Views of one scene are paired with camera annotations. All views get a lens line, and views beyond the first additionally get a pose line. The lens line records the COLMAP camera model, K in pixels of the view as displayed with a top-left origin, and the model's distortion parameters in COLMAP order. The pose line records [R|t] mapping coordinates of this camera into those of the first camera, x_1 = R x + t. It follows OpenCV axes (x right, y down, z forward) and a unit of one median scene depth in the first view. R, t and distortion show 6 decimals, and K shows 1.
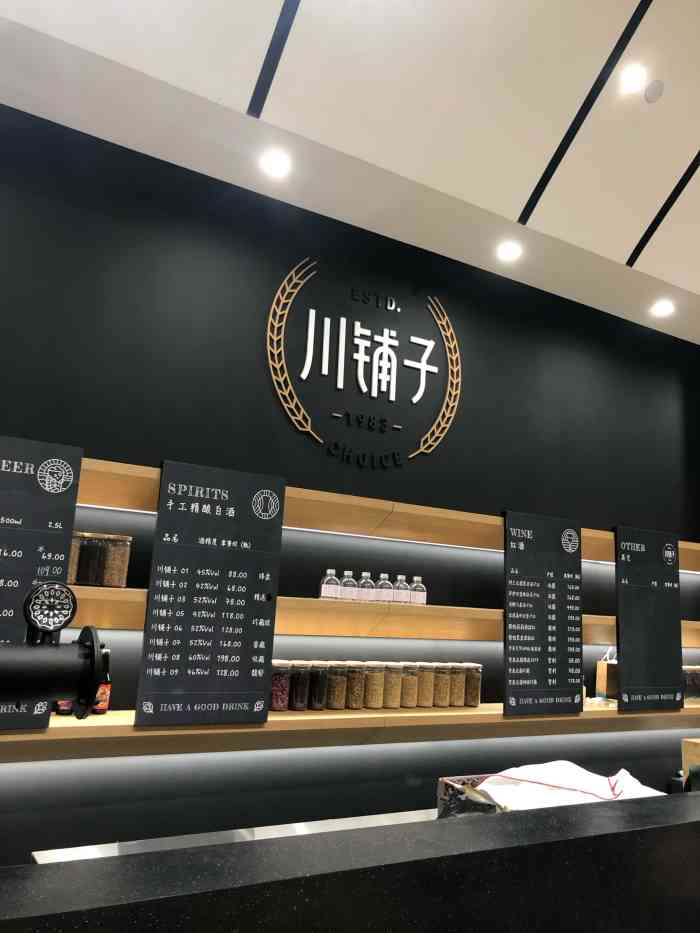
lens RADIAL K [[761.0, 0, 353.1], [0, 761.0, 467.6], [0, 0, 1]] dist [-0.035212, 0.015554]
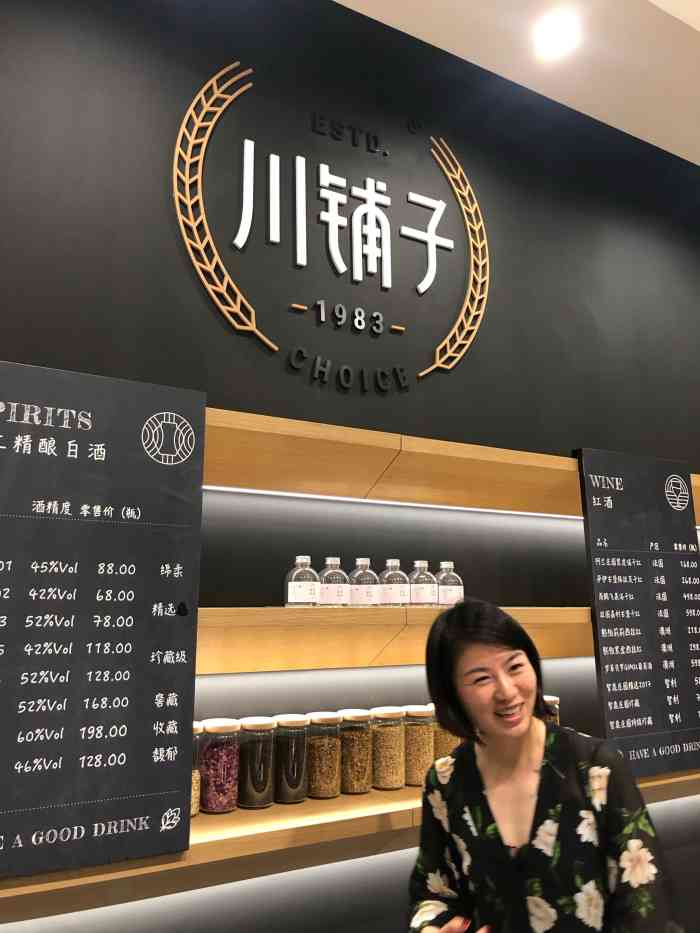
lens RADIAL K [[761.0, 0, 346.0], [0, 761.0, 465.4], [0, 0, 1]] dist [-0.035212, 0.015554]
pose [[0.997880, -0.064910, -0.004712, 0.011373], [0.064808, 0.997710, -0.019339, 0.074065], [0.005956, 0.018993, 0.999802, 0.391684]]
